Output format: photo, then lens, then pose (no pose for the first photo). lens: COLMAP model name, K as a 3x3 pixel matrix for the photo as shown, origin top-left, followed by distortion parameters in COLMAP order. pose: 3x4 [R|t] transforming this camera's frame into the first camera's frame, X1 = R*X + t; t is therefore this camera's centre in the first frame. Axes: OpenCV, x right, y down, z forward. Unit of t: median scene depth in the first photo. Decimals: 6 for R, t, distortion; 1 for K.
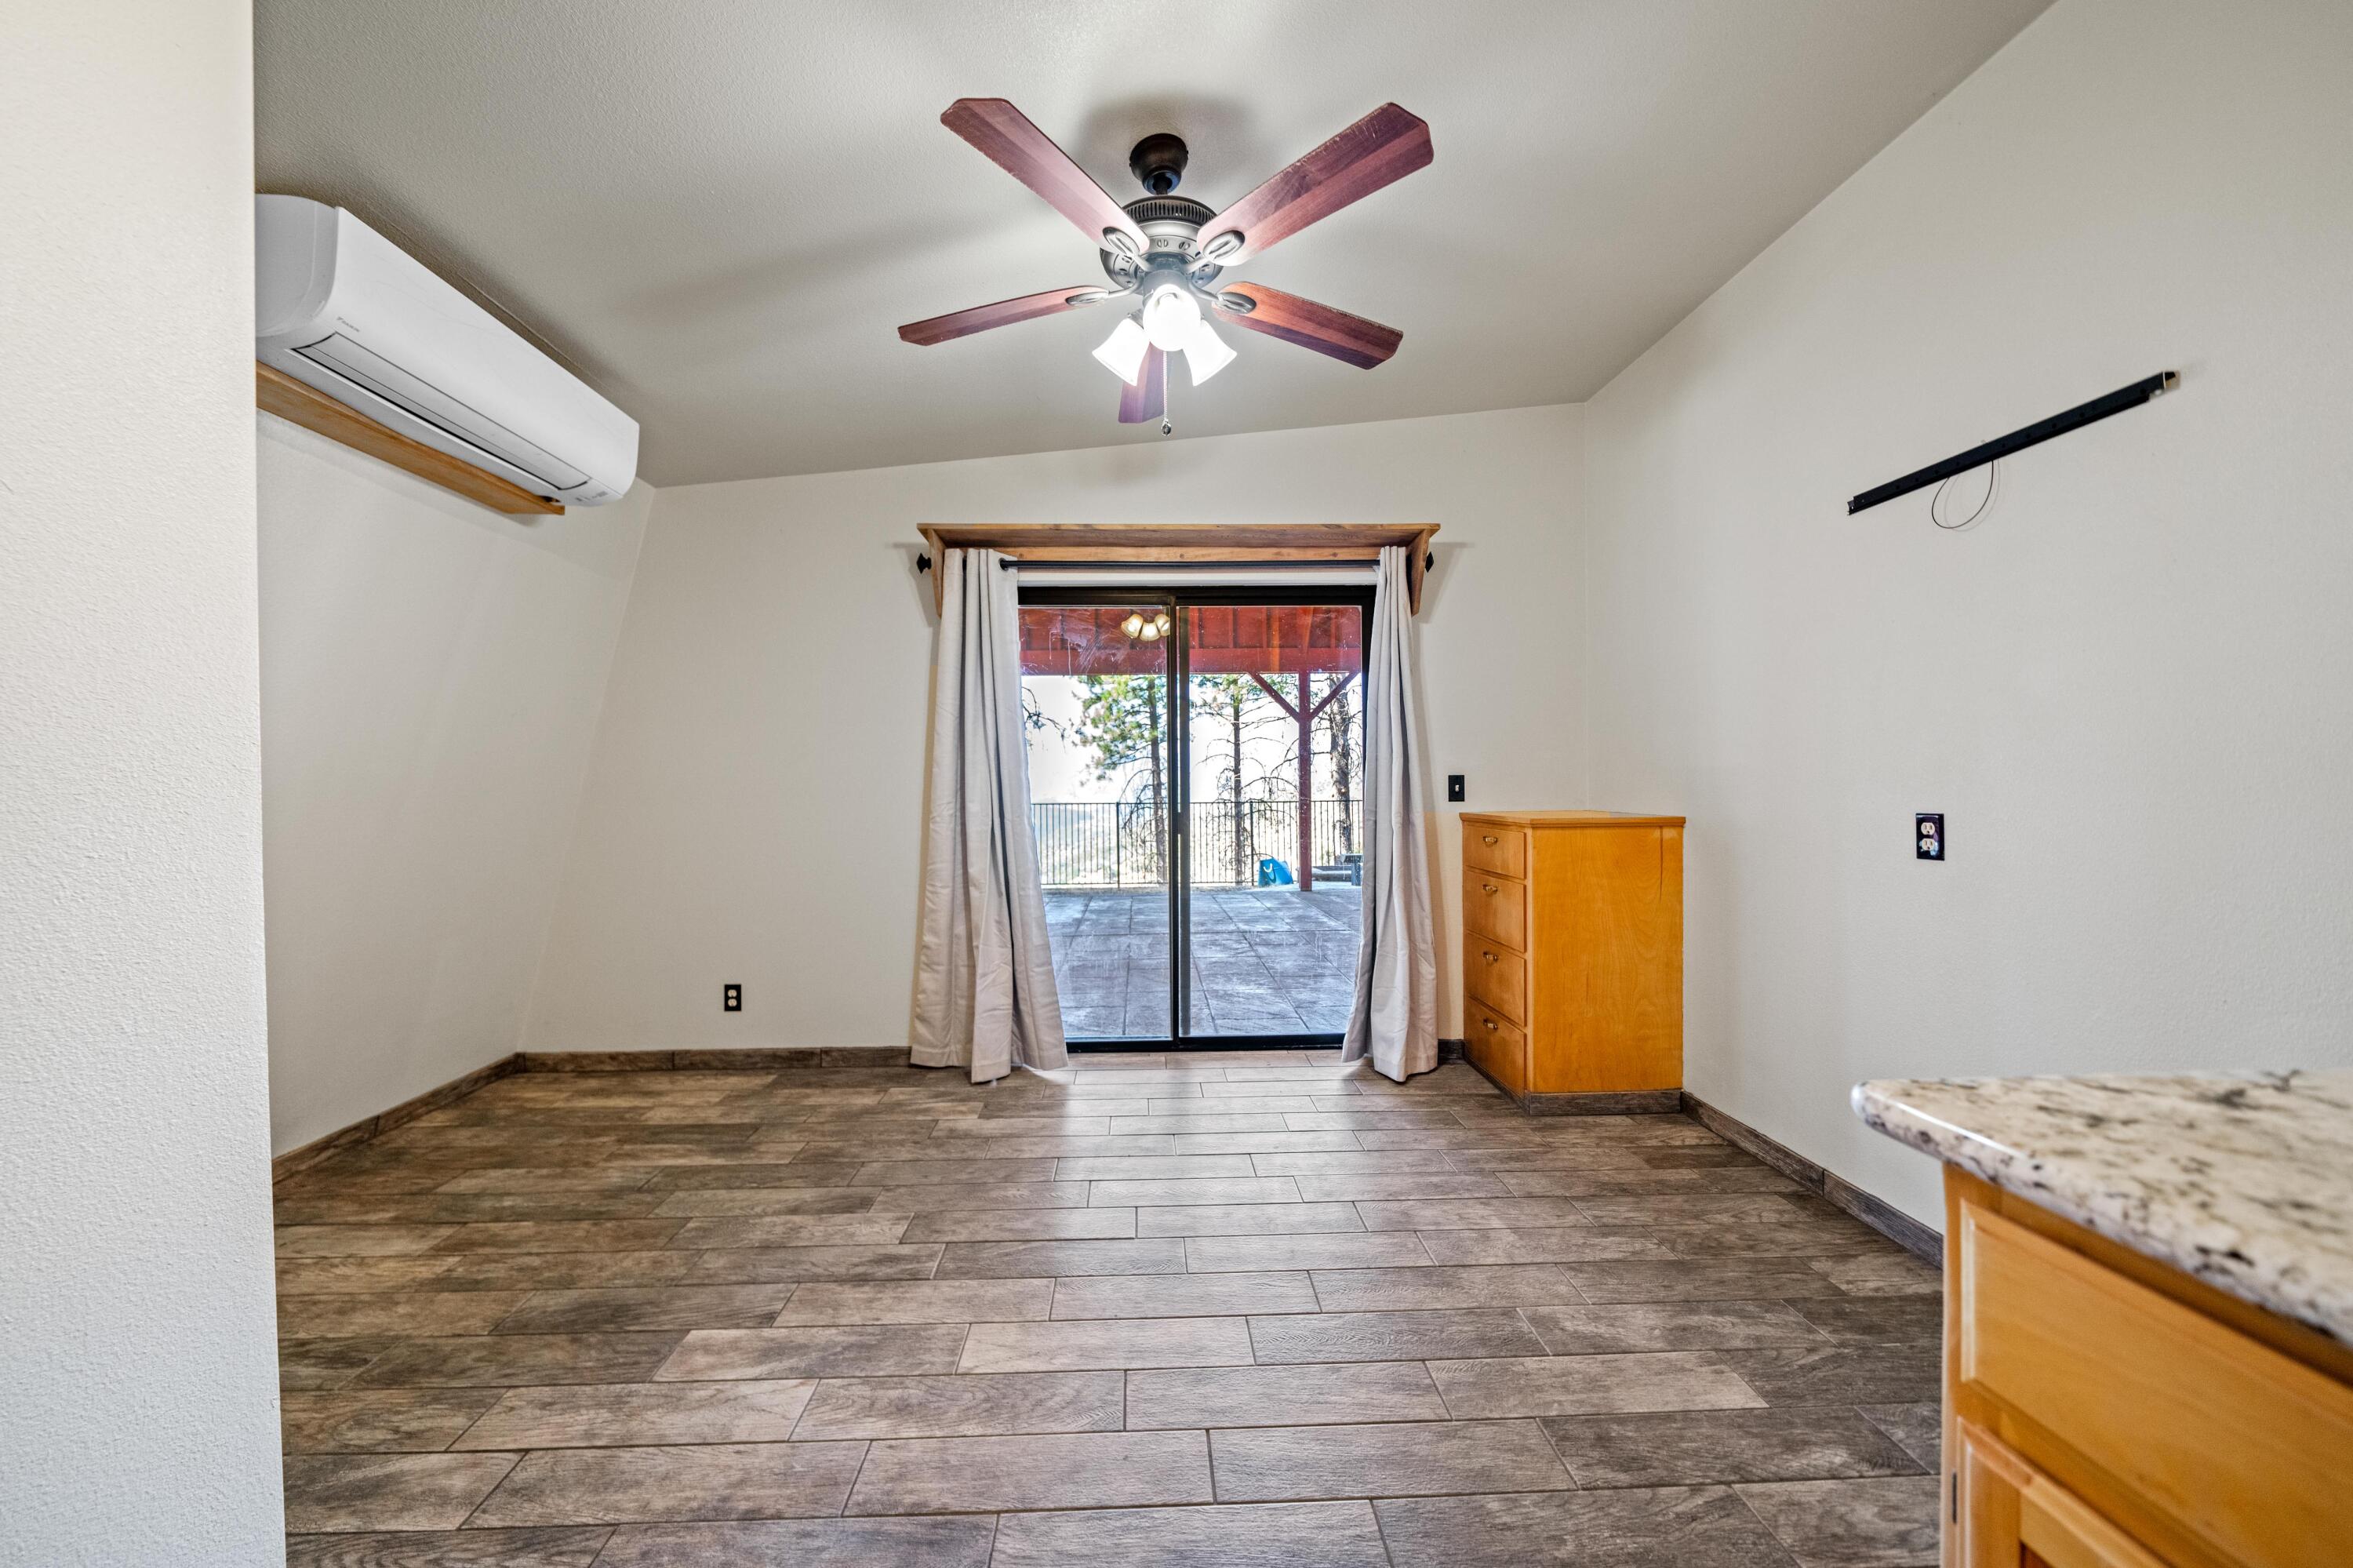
lens RADIAL K [[796.5, 0, 1168.4], [0, 796.5, 784.8], [0, 0, 1]] dist [0.000354, -0.000033]
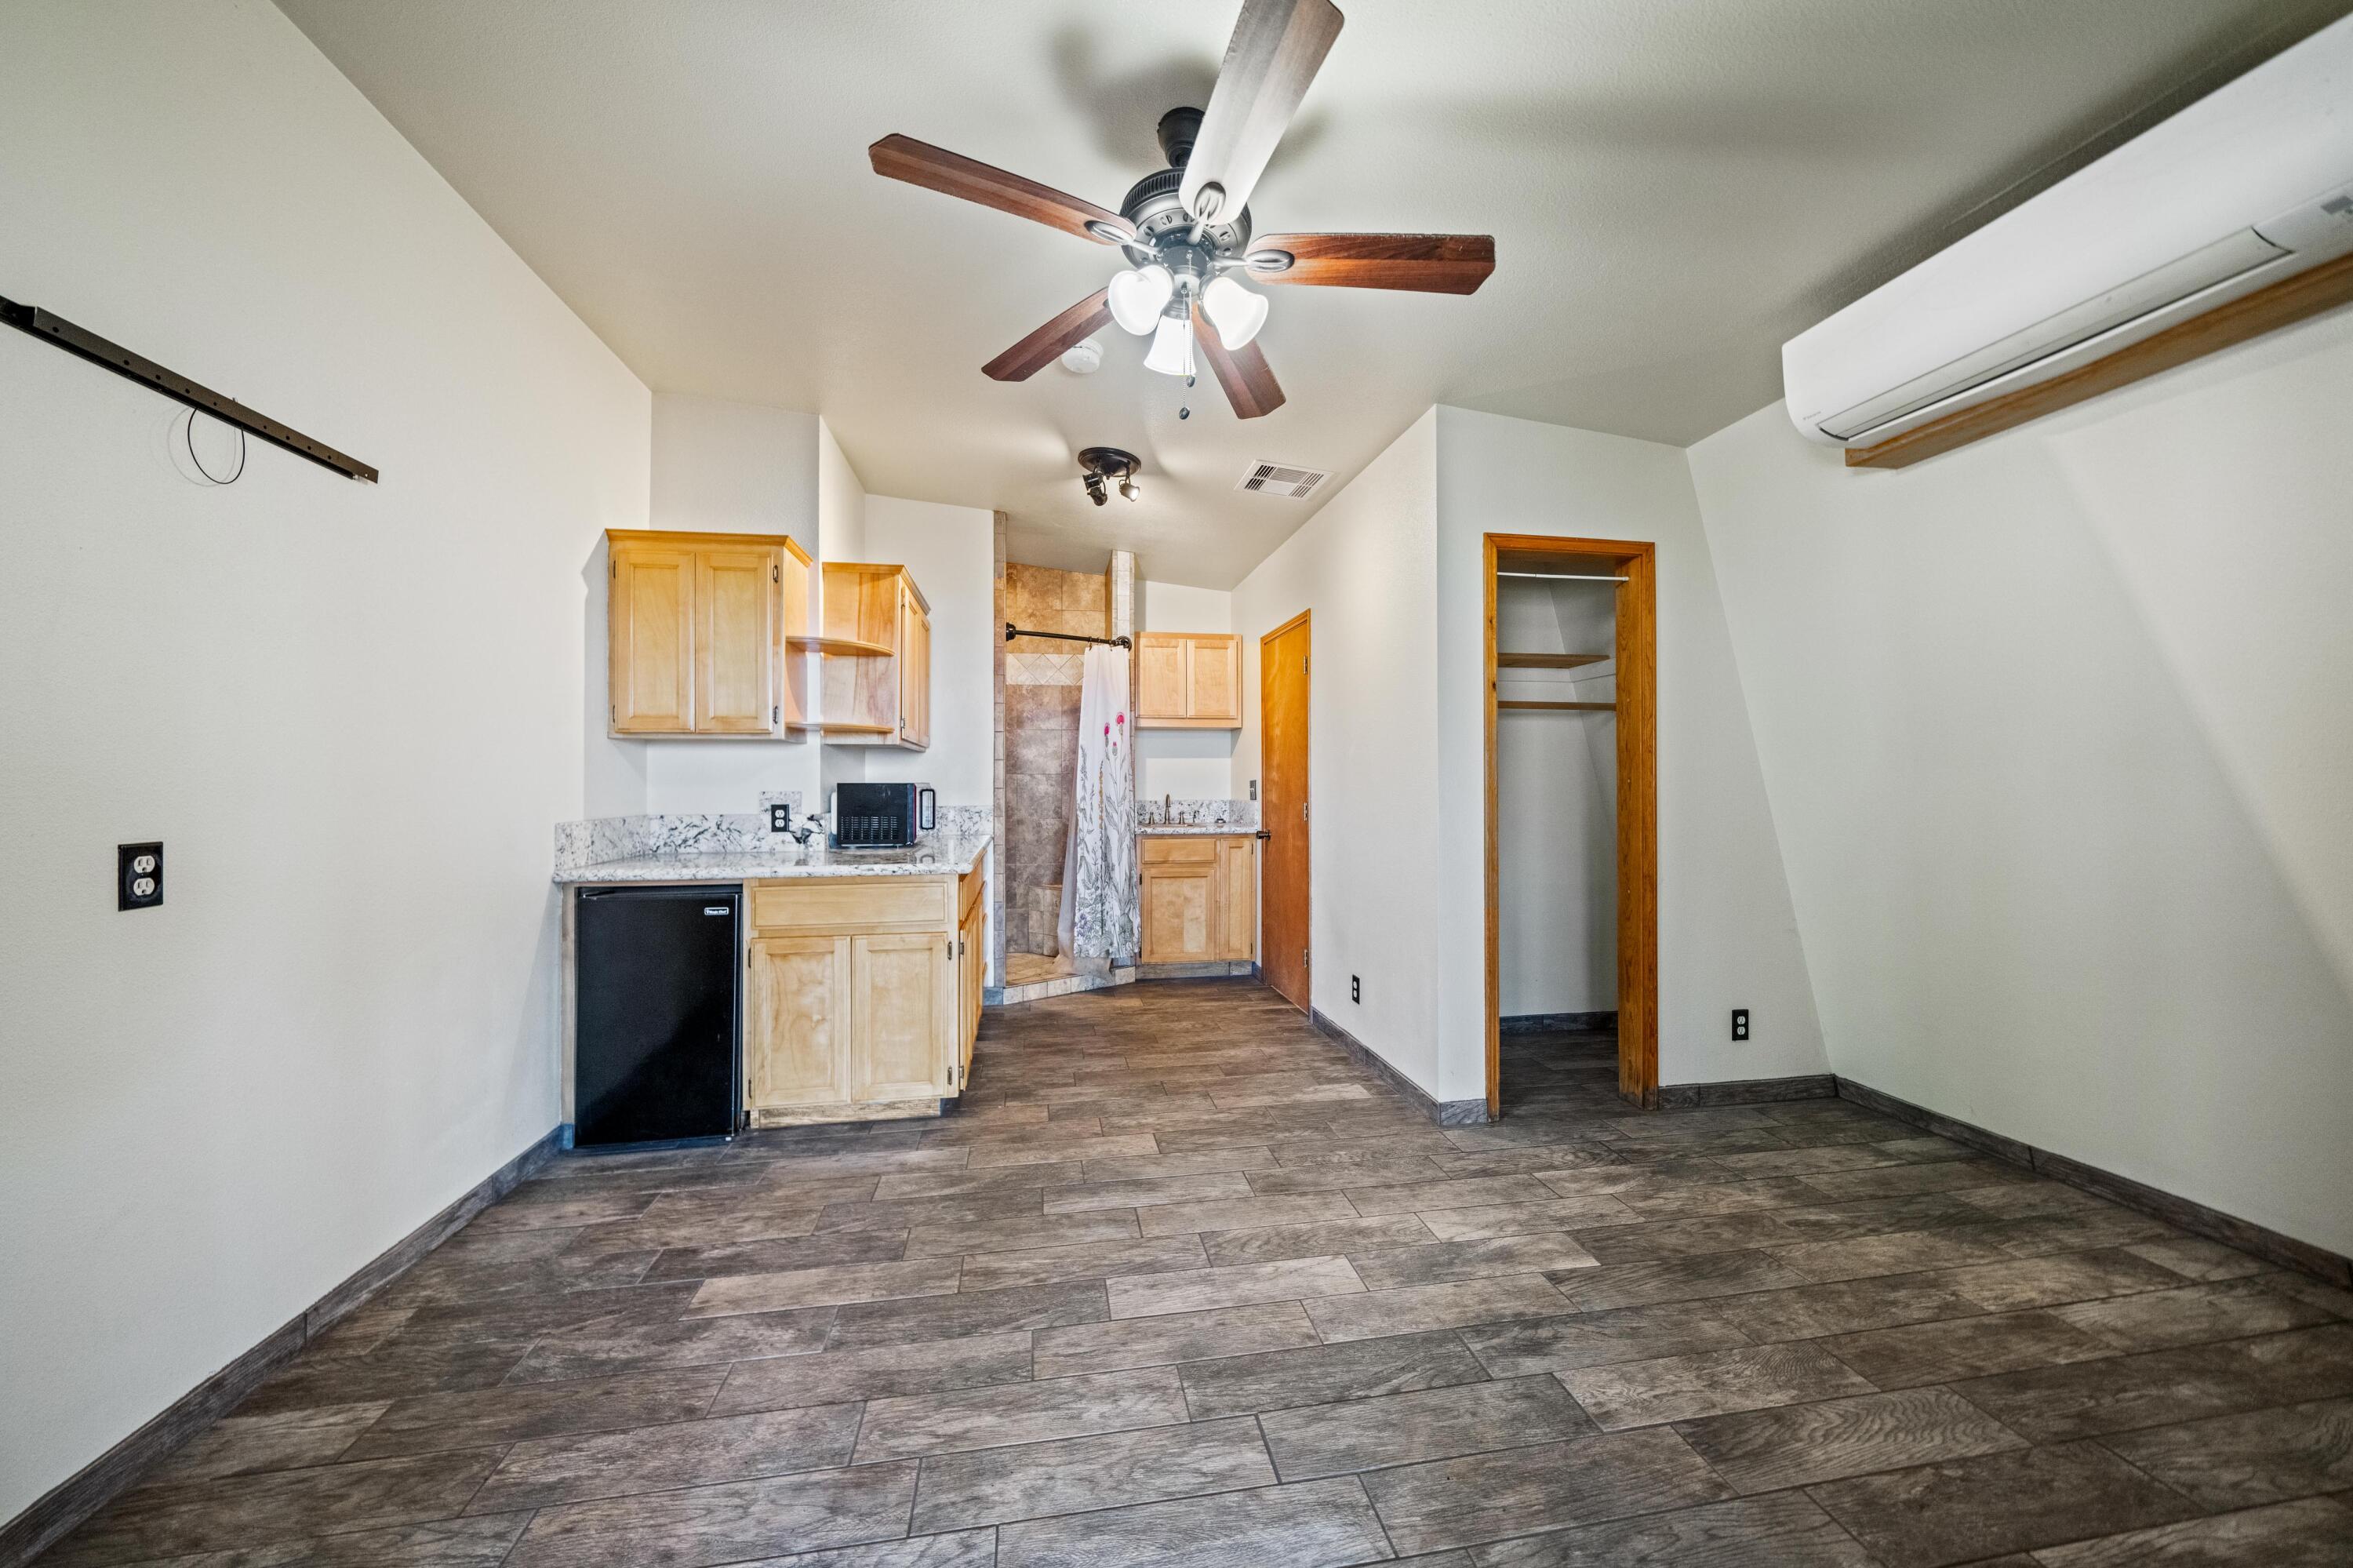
lens RADIAL K [[796.5, 0, 1168.1], [0, 796.5, 785.8], [0, 0, 1]] dist [0.000354, -0.000033]
pose [[-0.991269, 0.012818, -0.131234, 0.149721], [0.012962, 0.999916, -0.000248, -0.002900], [0.131220, -0.001947, -0.991351, 2.017117]]
